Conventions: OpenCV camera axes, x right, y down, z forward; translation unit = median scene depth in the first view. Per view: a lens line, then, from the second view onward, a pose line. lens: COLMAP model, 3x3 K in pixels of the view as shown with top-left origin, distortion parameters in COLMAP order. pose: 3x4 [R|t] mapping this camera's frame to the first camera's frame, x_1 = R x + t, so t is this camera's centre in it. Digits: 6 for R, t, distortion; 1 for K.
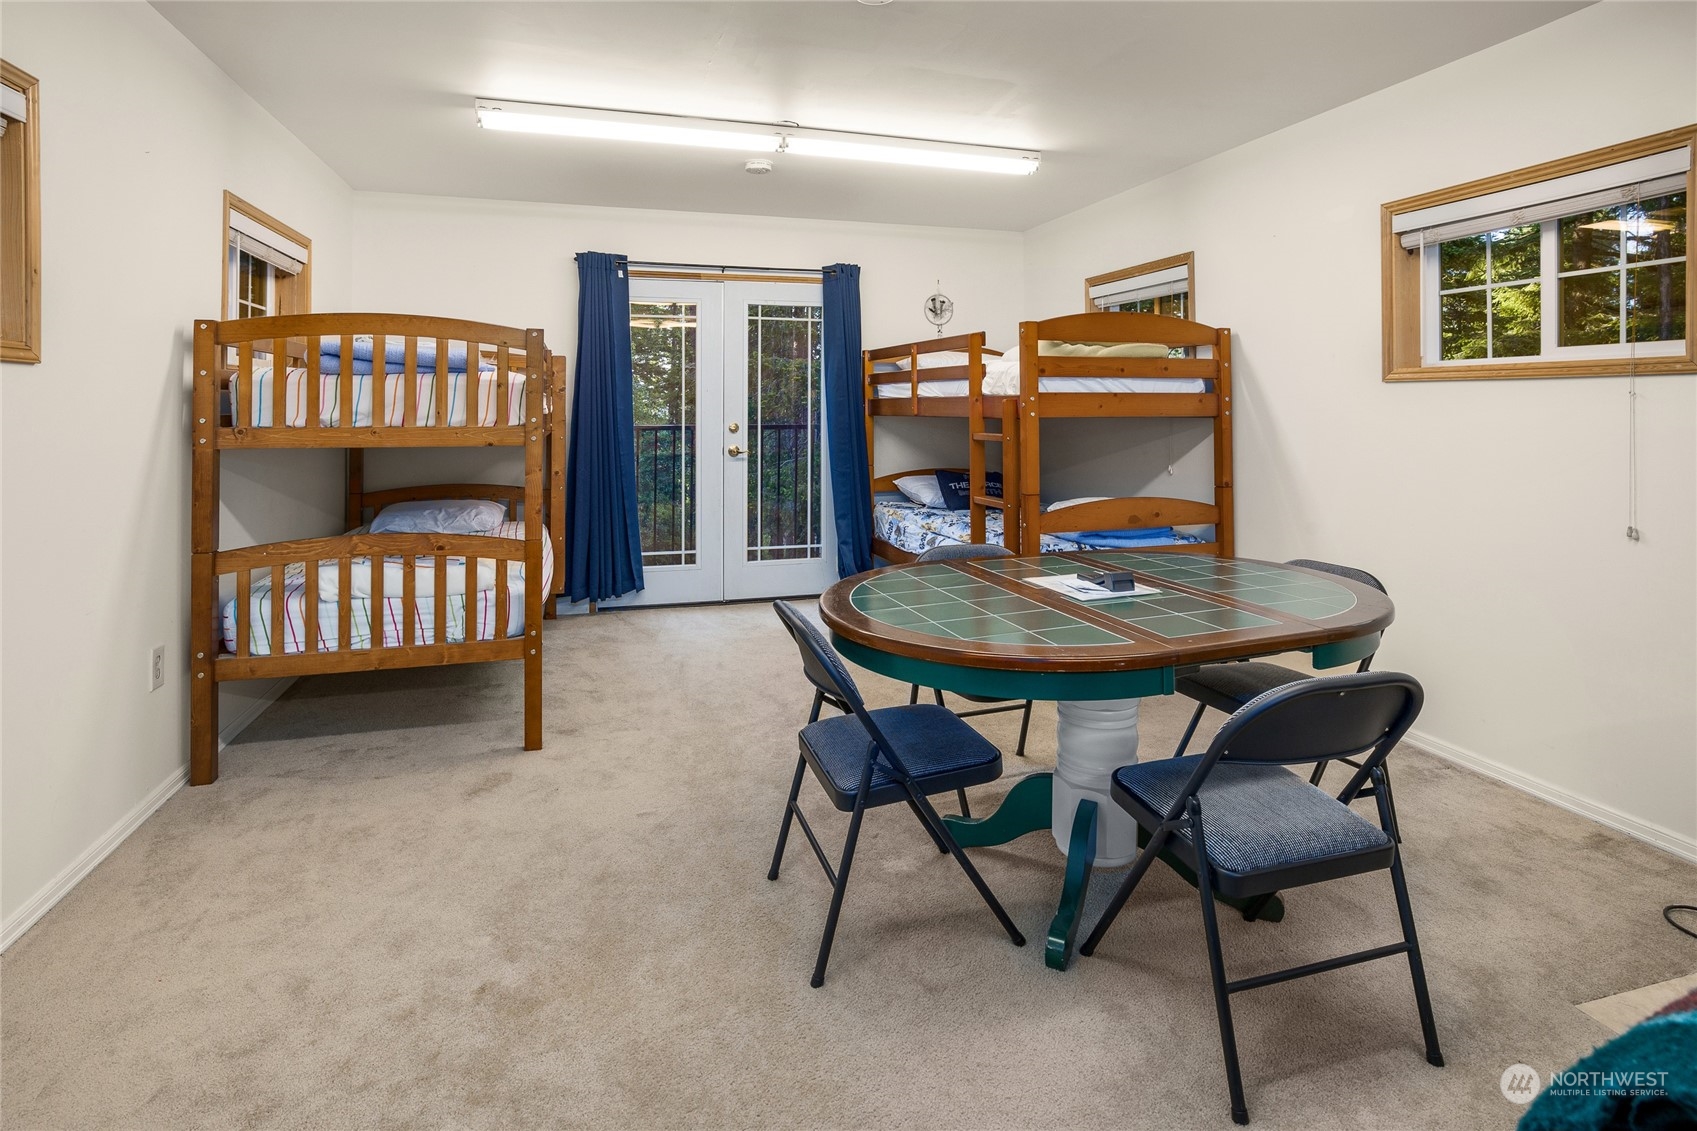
lens RADIAL K [[868.1, 0, 838.3], [0, 868.1, 407.7], [0, 0, 1]] dist [-0.029313, 0.016414]
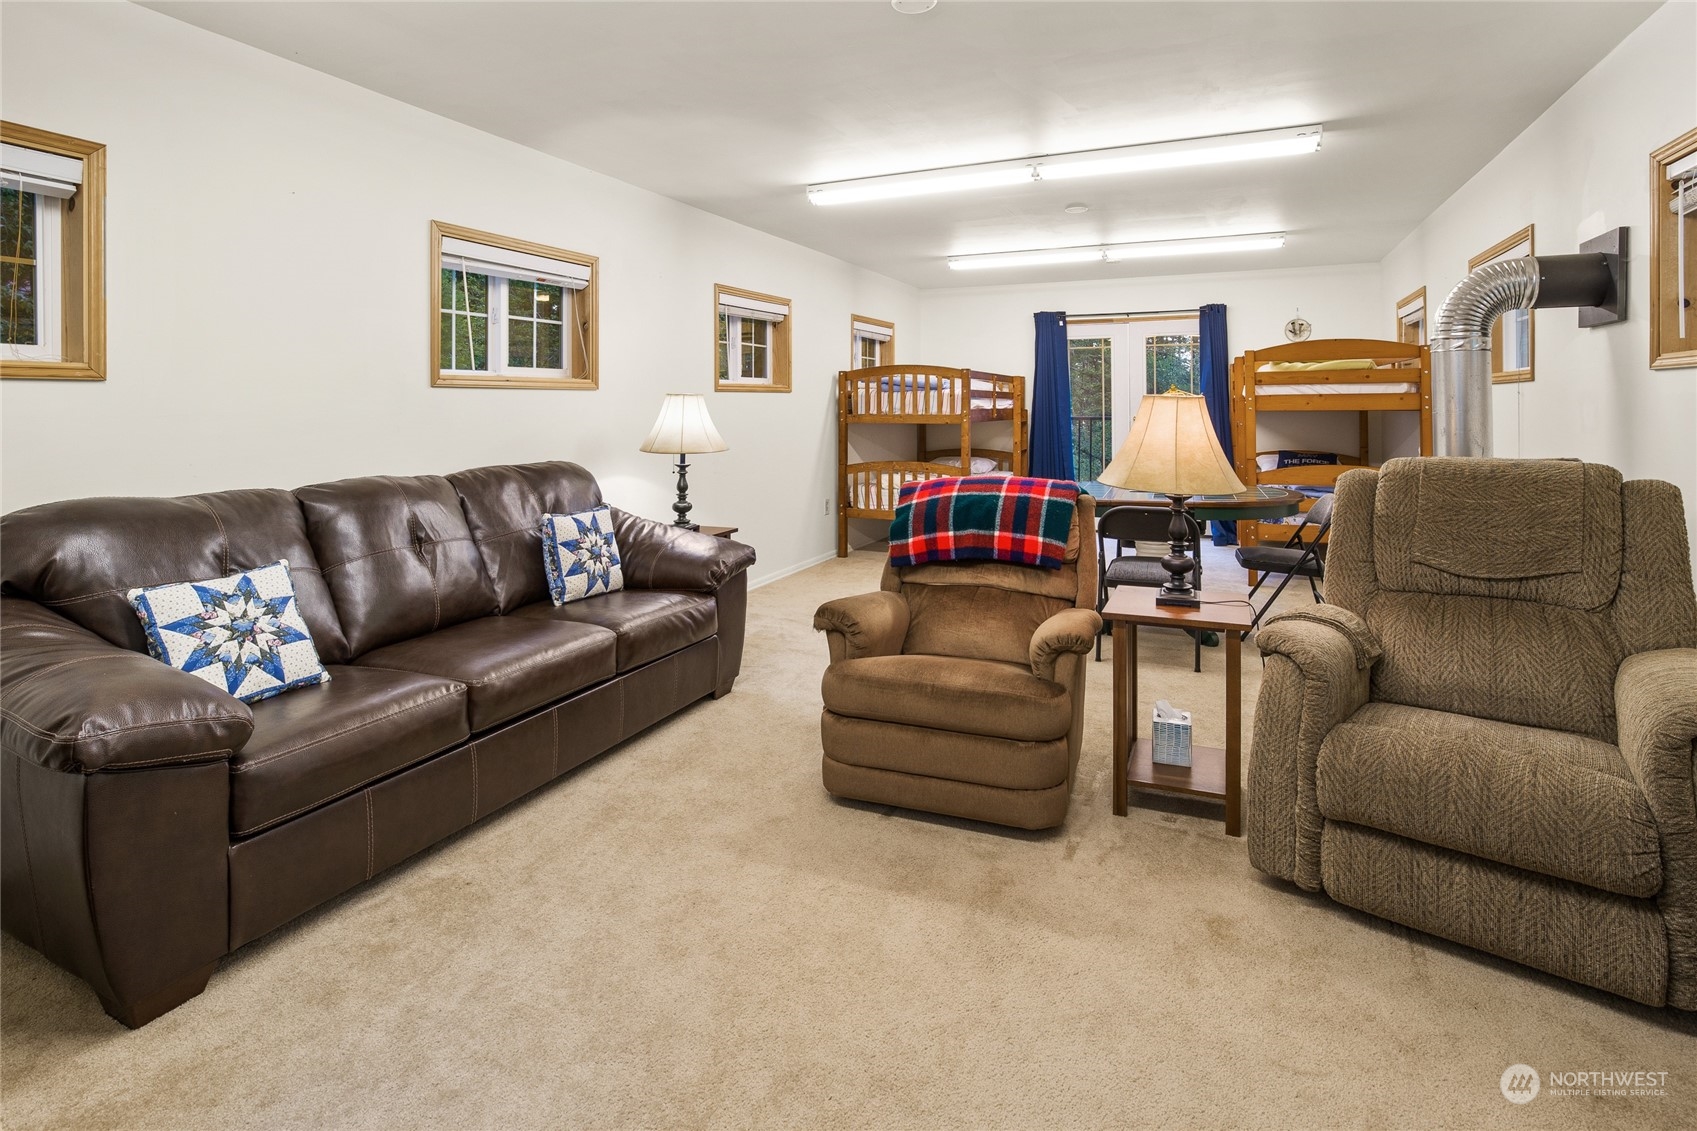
lens RADIAL K [[826.4, 0, 837.5], [0, 826.4, 406.3], [0, 0, 1]] dist [-0.030392, 0.010858]
pose [[0.754914, -0.005574, -0.655800, 0.635099], [0.005705, 0.999982, -0.001933, 0.002322], [0.655799, -0.002283, 0.754932, -0.632780]]
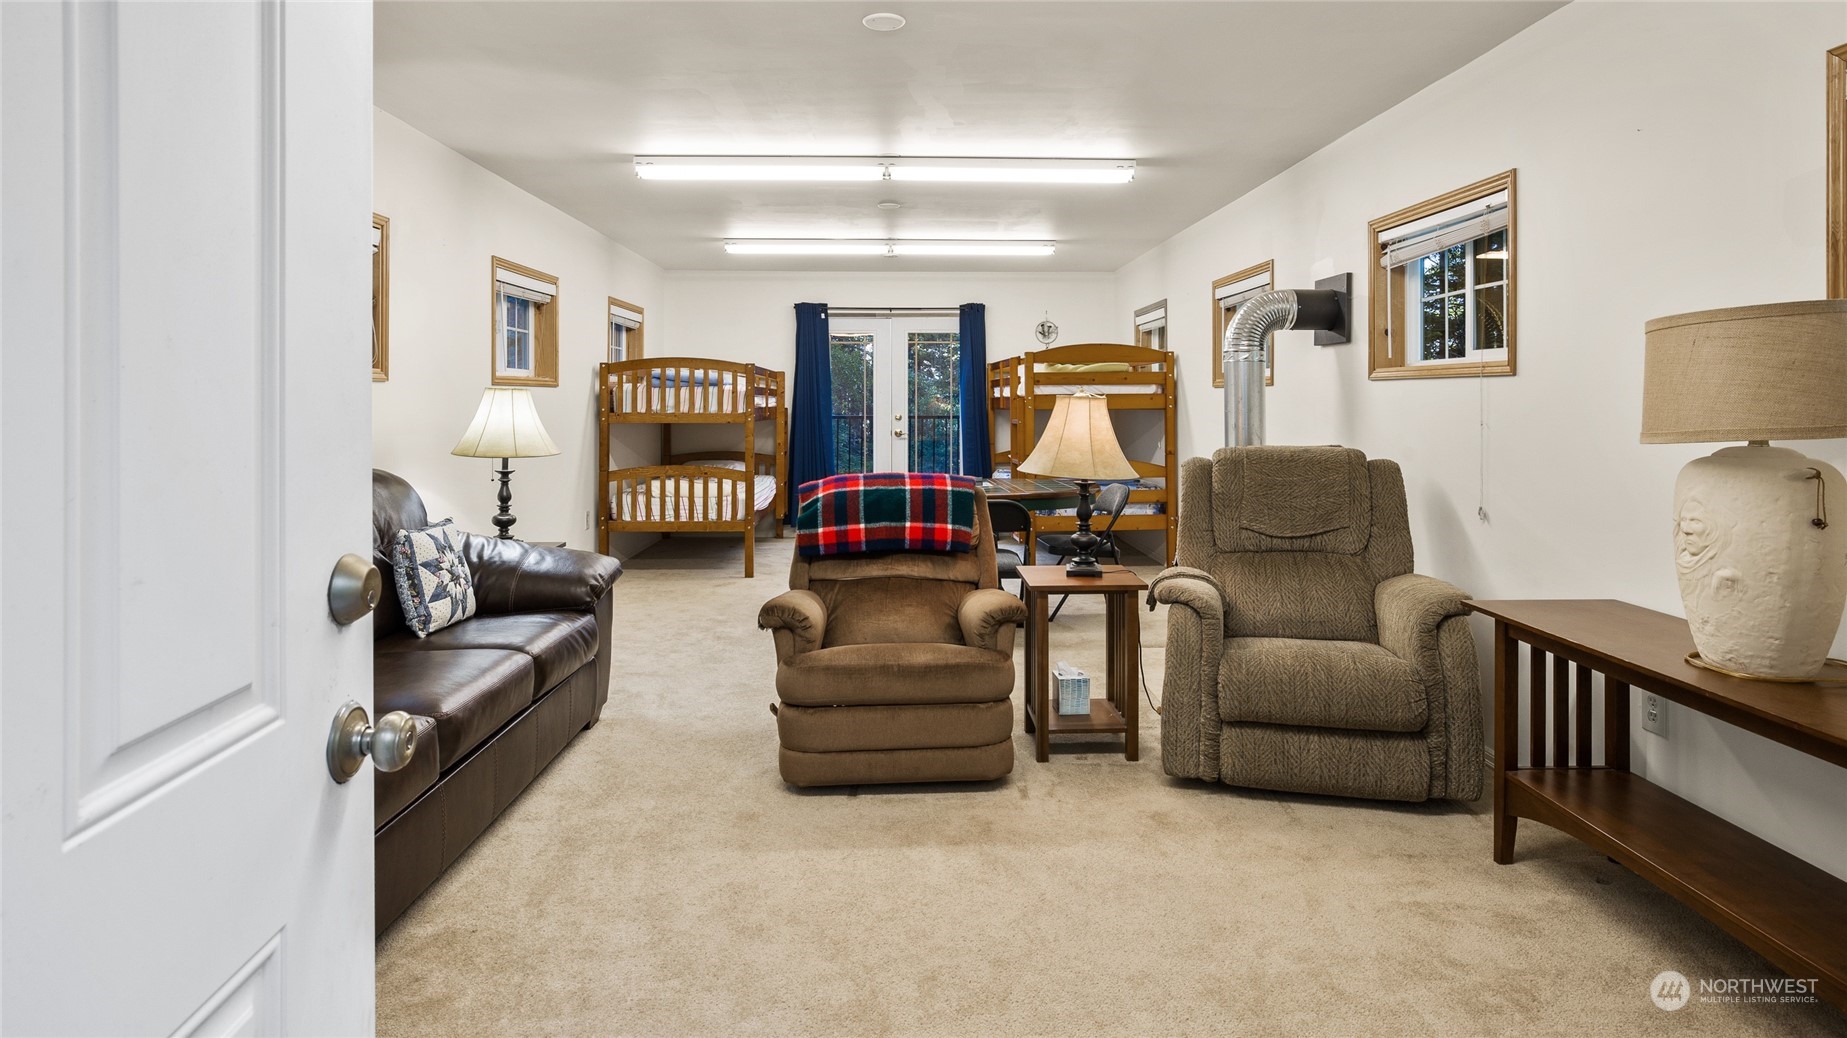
lens RADIAL K [[978.6, 0, 895.4], [0, 978.6, 403.7], [0, 0, 1]] dist [-0.018464, 0.005487]
pose [[0.962073, -0.001620, -0.272788, 0.487219], [0.001525, 0.999999, -0.000558, 0.001656], [0.272789, 0.000121, 0.962074, -0.890762]]
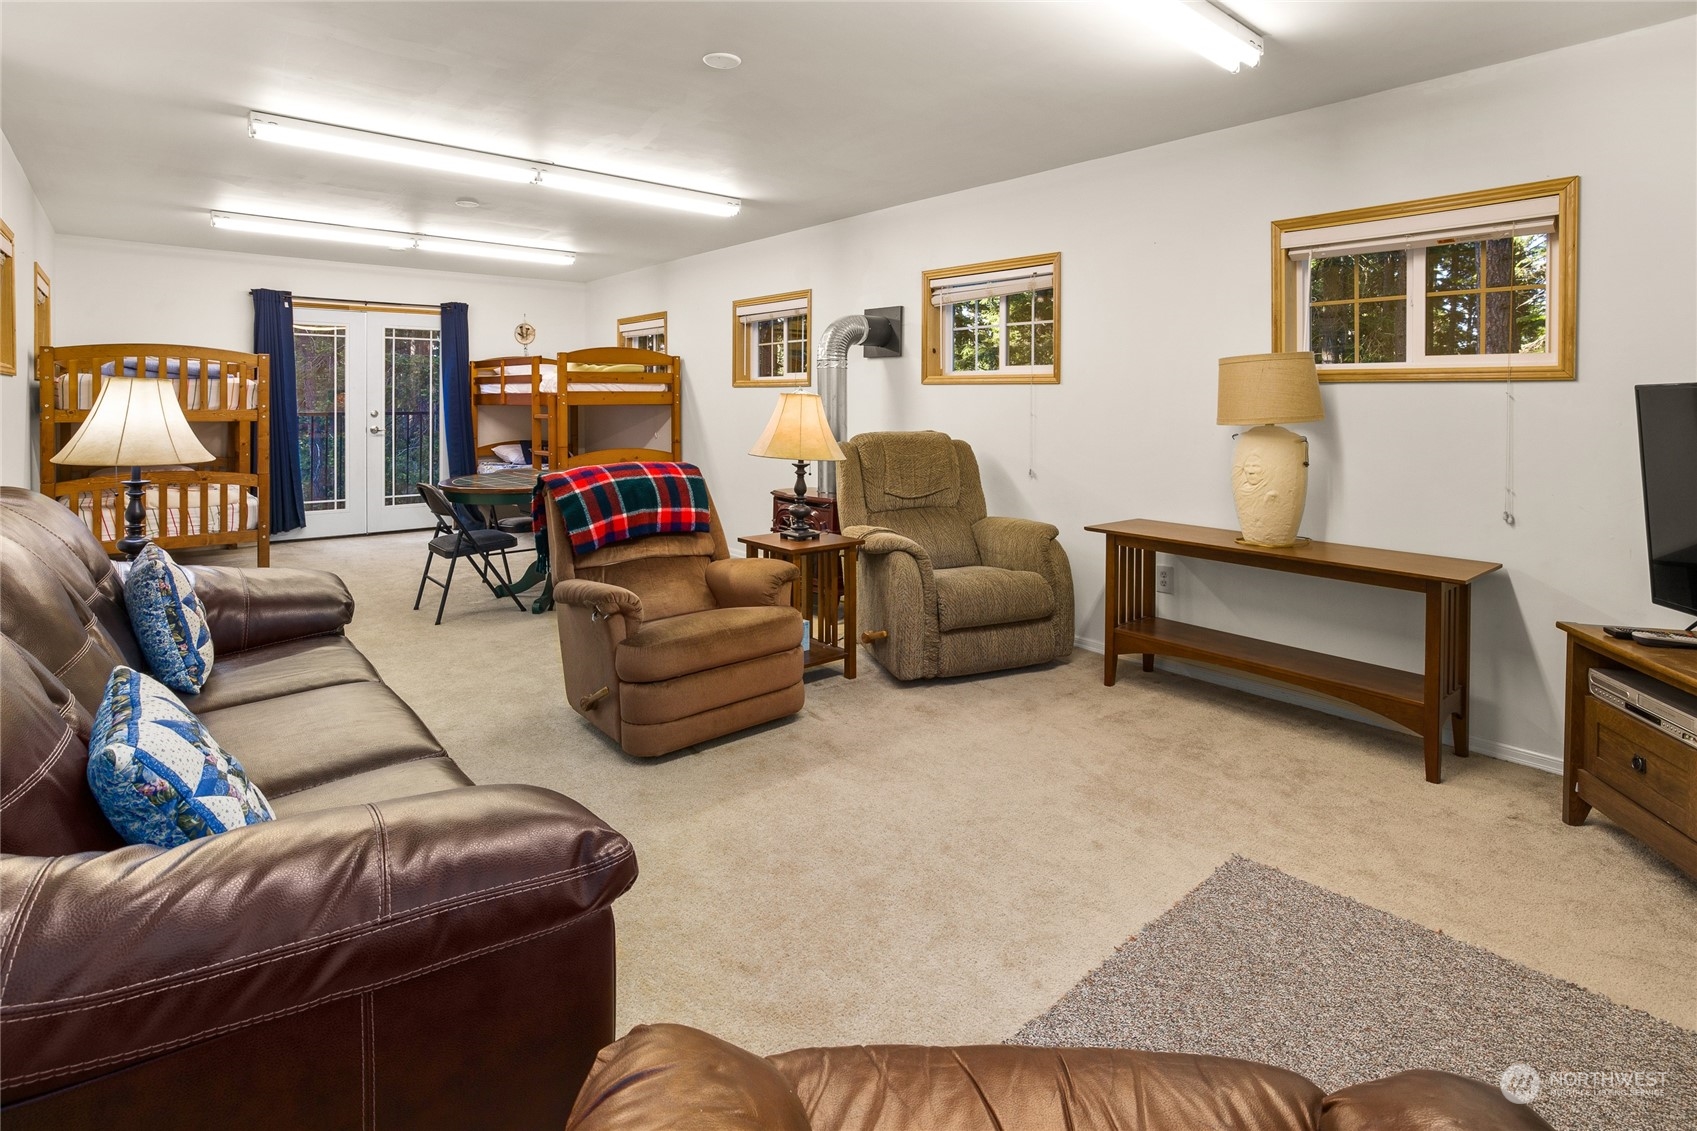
lens RADIAL K [[868.1, 0, 816.6], [0, 868.1, 412.8], [0, 0, 1]] dist [-0.029313, 0.016414]
pose [[0.925200, -0.003295, 0.379467, 0.023355], [-0.001947, 0.999908, 0.013429, 0.001923], [-0.379476, -0.013163, 0.925108, -0.896215]]
